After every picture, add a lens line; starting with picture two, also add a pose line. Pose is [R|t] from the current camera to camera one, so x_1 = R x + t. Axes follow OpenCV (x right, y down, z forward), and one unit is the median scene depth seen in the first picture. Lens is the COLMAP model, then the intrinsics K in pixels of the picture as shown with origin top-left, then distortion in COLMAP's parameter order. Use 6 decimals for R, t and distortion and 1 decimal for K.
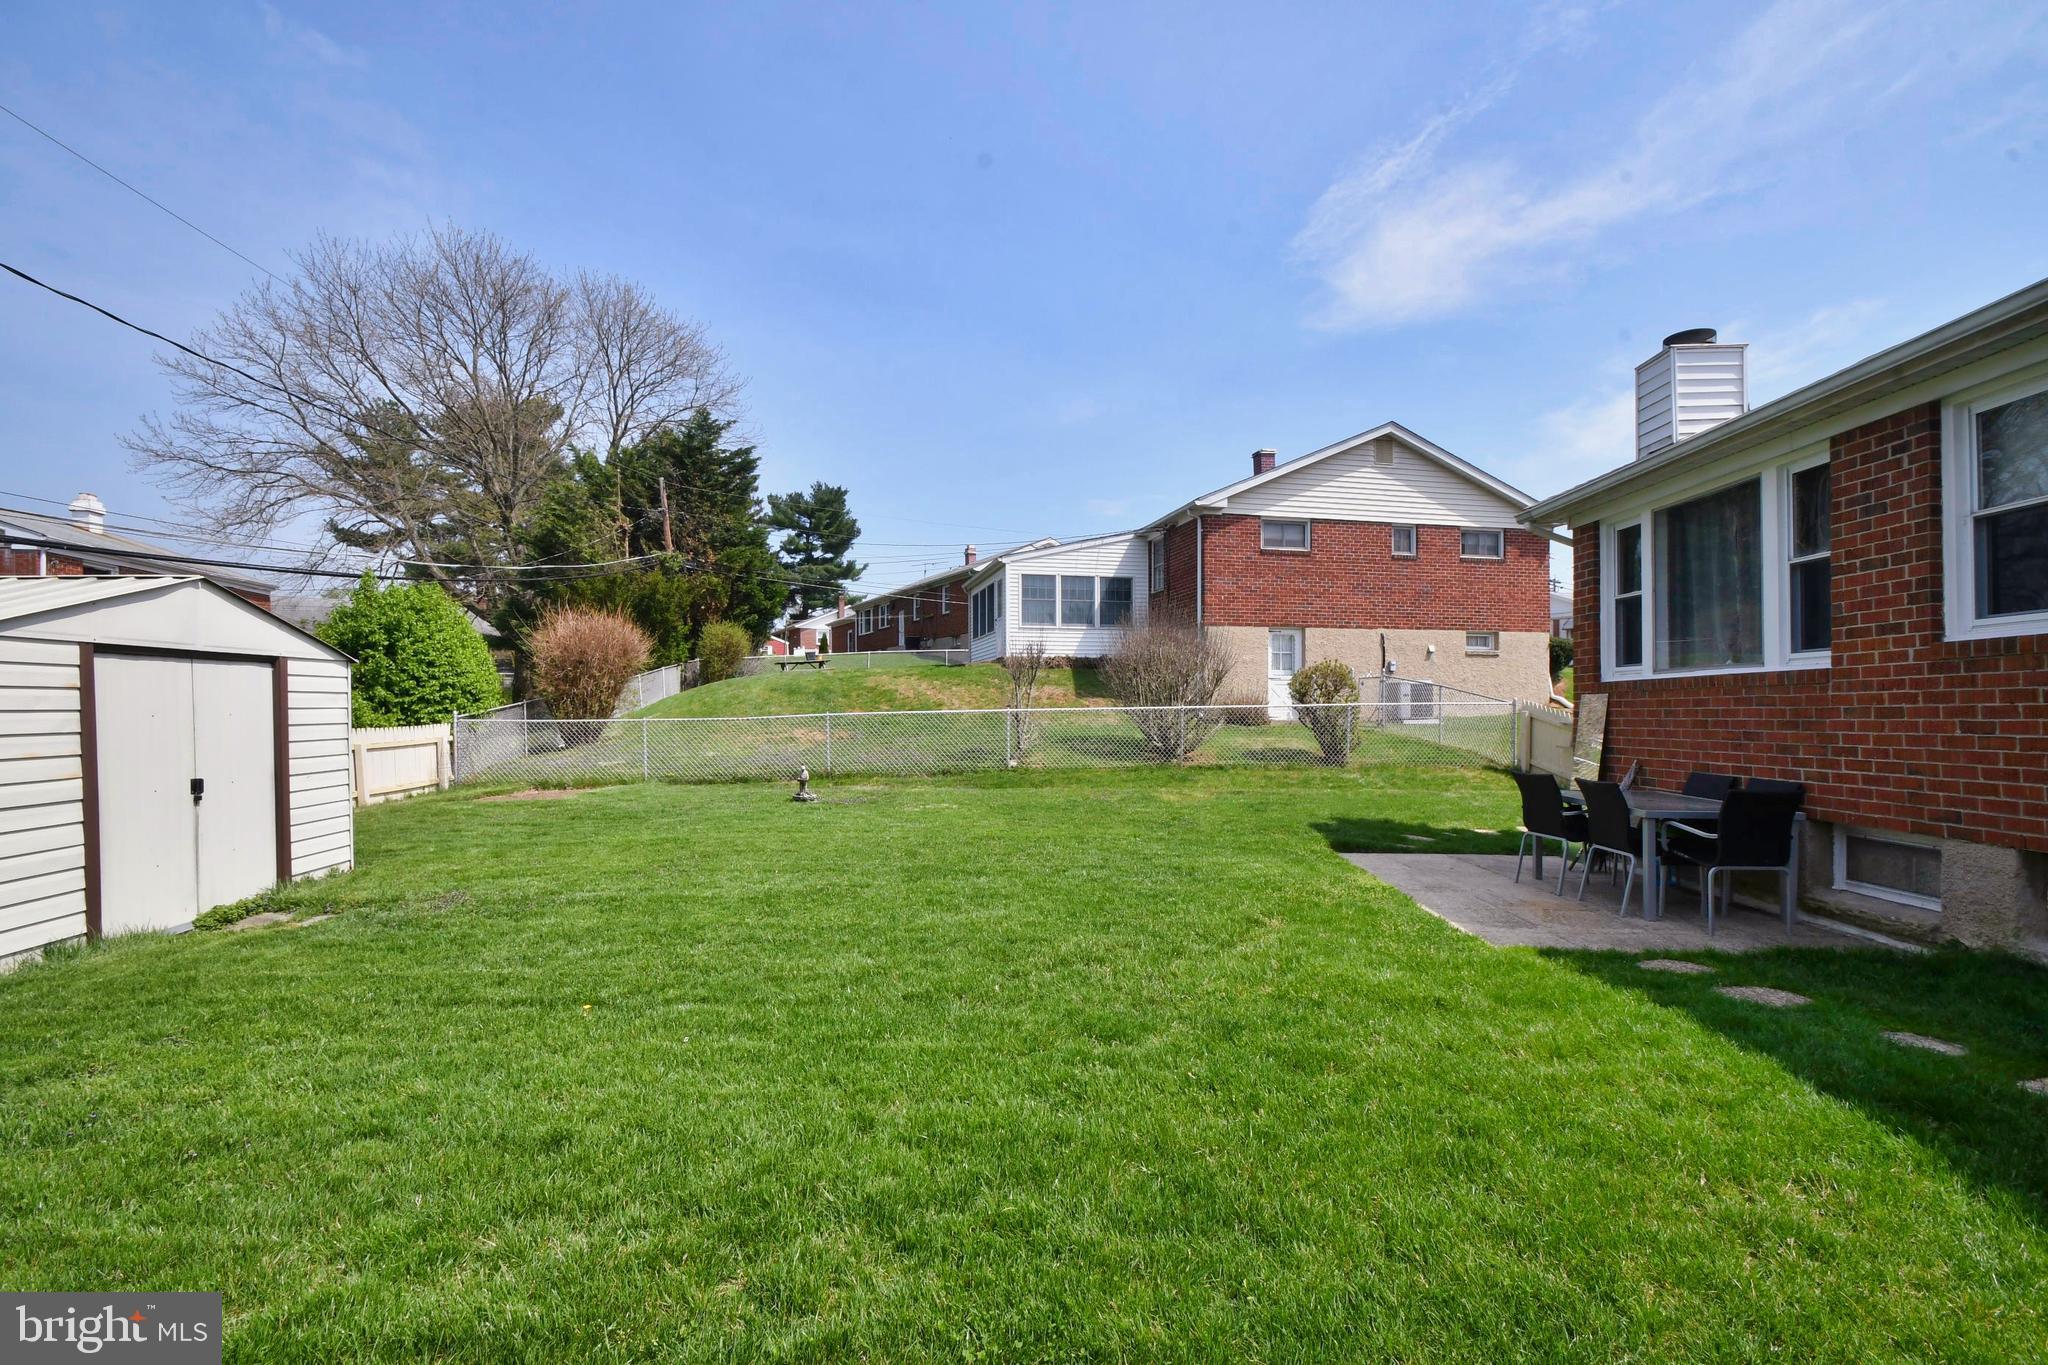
lens RADIAL K [[899.0, 0, 1006.6], [0, 899.0, 719.5], [0, 0, 1]] dist [0.019044, -0.015588]
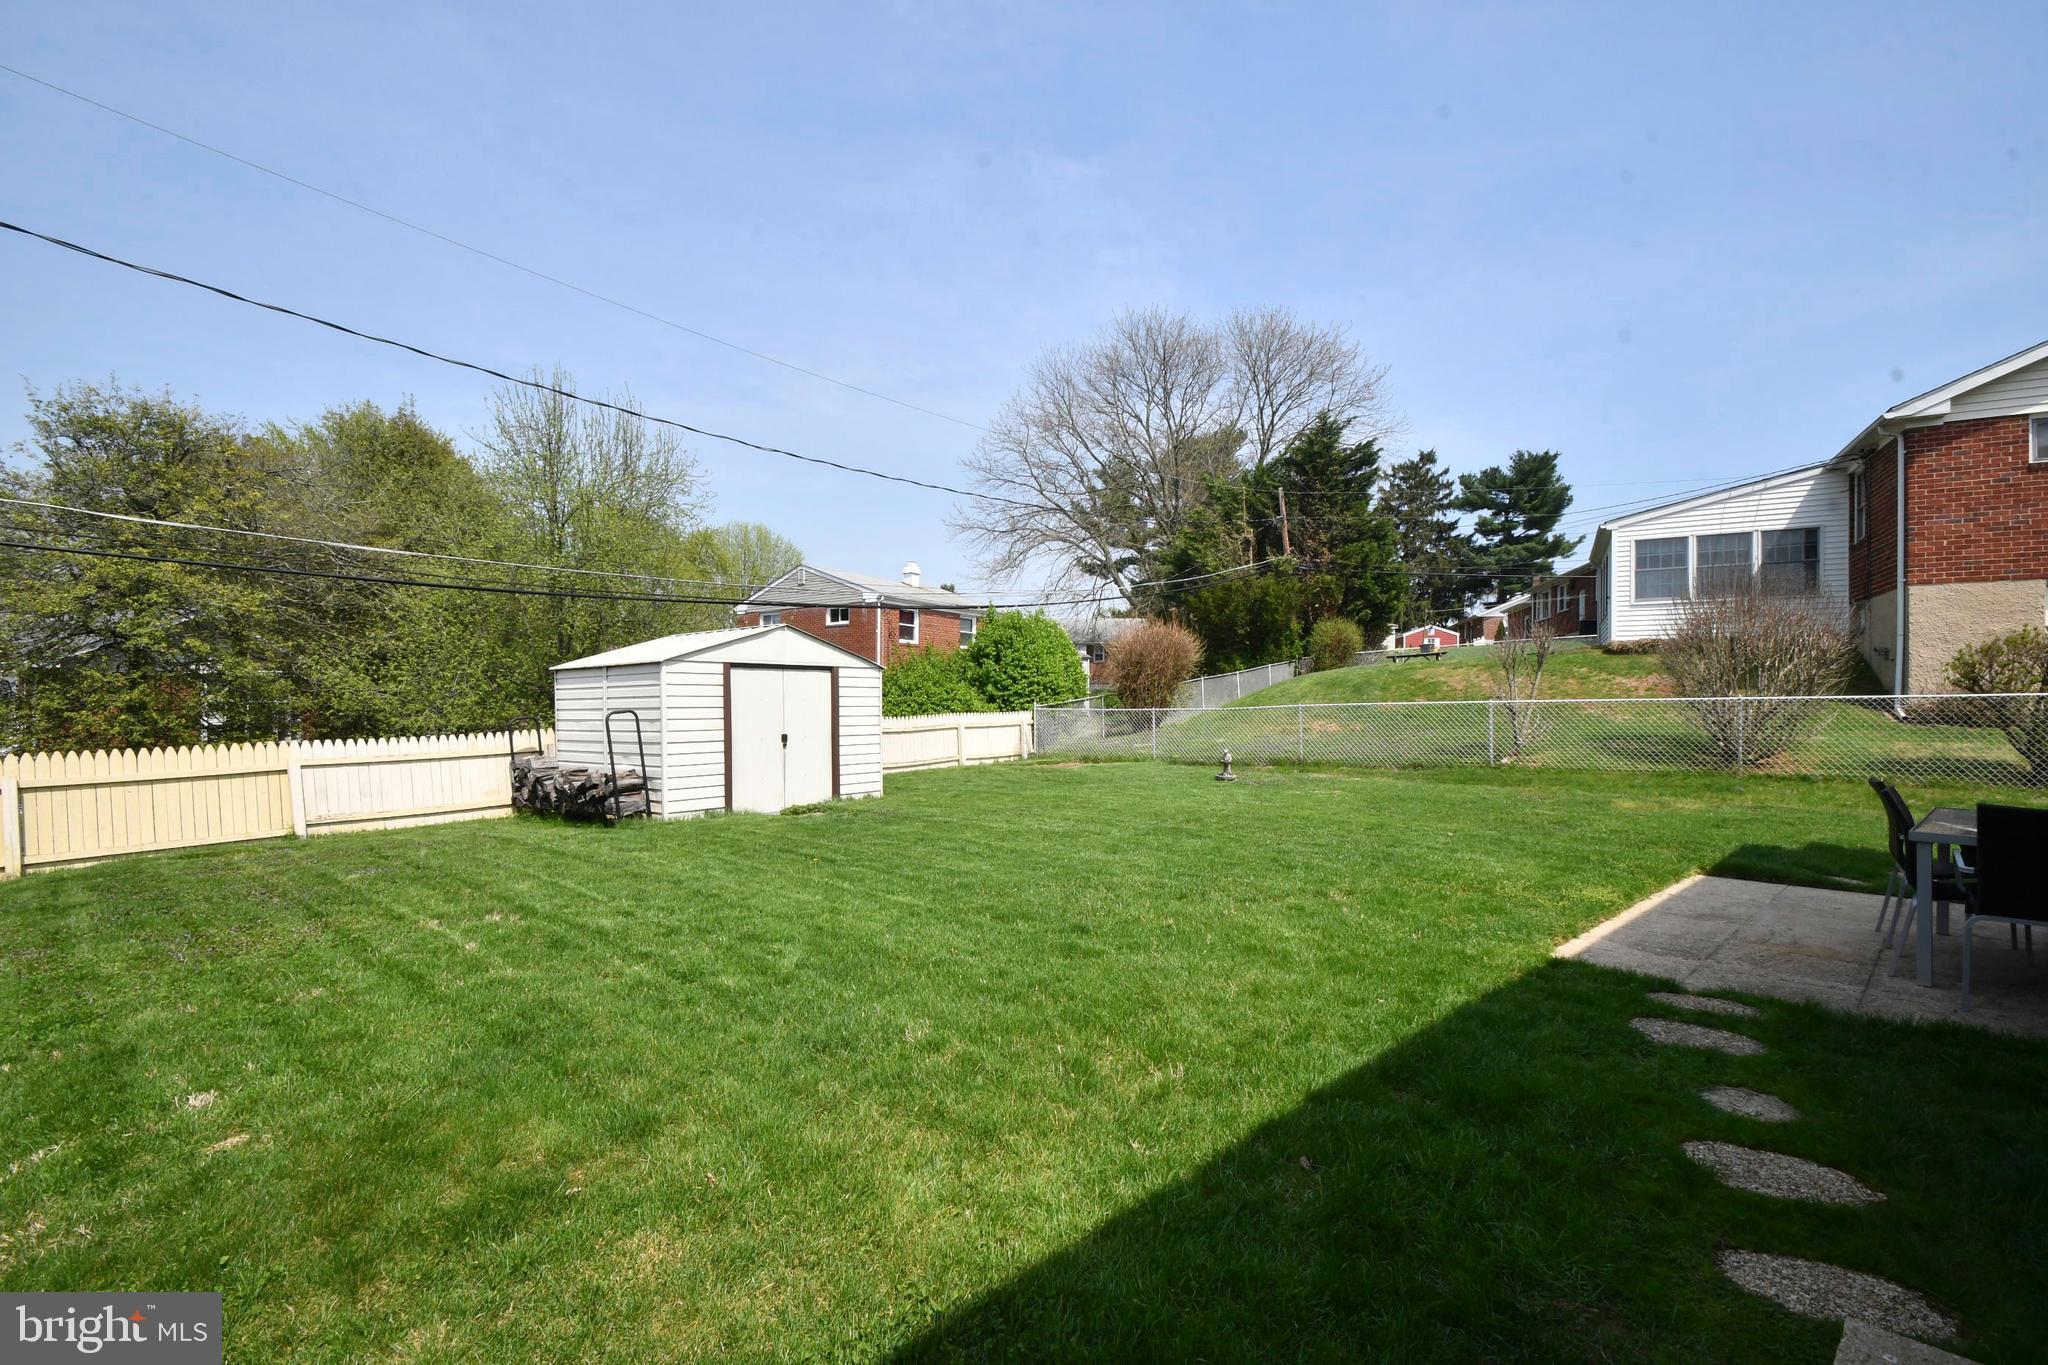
lens RADIAL K [[899.0, 0, 1006.6], [0, 899.0, 719.5], [0, 0, 1]] dist [0.019044, -0.015588]
pose [[0.725703, 0.014847, -0.687848, 0.169990], [-0.012124, 0.999888, 0.008791, 0.003484], [0.687902, 0.001960, 0.725801, -0.004834]]
